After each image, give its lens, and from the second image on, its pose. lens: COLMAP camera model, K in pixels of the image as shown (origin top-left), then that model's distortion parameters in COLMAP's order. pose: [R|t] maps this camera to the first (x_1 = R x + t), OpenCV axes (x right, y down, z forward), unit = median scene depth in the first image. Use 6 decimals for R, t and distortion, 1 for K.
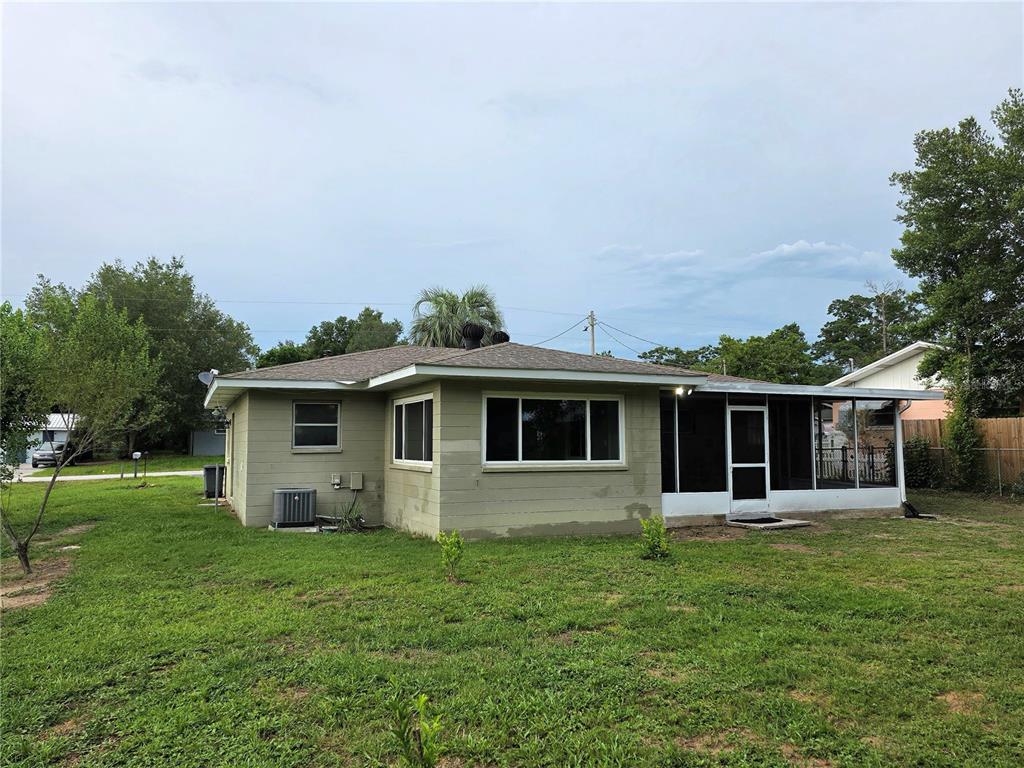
lens RADIAL K [[749.7, 0, 512.0], [0, 749.7, 384.0], [0, 0, 1]] dist [0.008338, -0.004152]
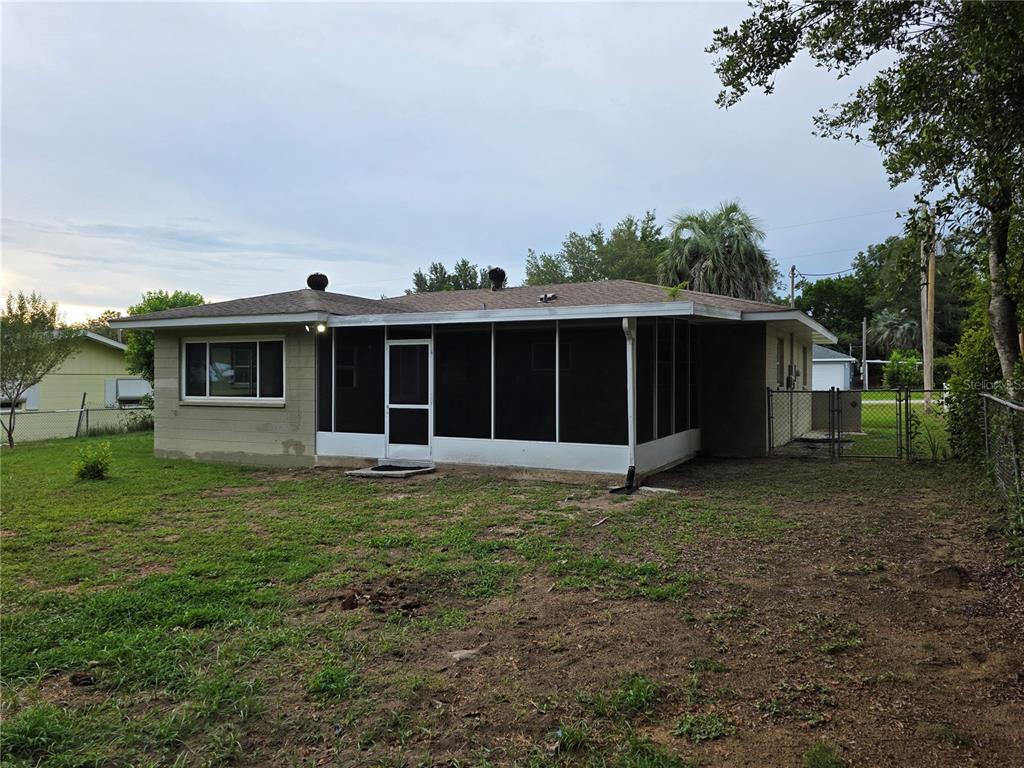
lens RADIAL K [[749.7, 0, 512.0], [0, 749.7, 384.0], [0, 0, 1]] dist [0.008338, -0.004152]
pose [[0.675186, 0.002386, -0.737644, 1.065738], [0.054041, 0.997148, 0.052691, 0.042301], [0.735665, -0.075439, 0.673131, 0.502952]]
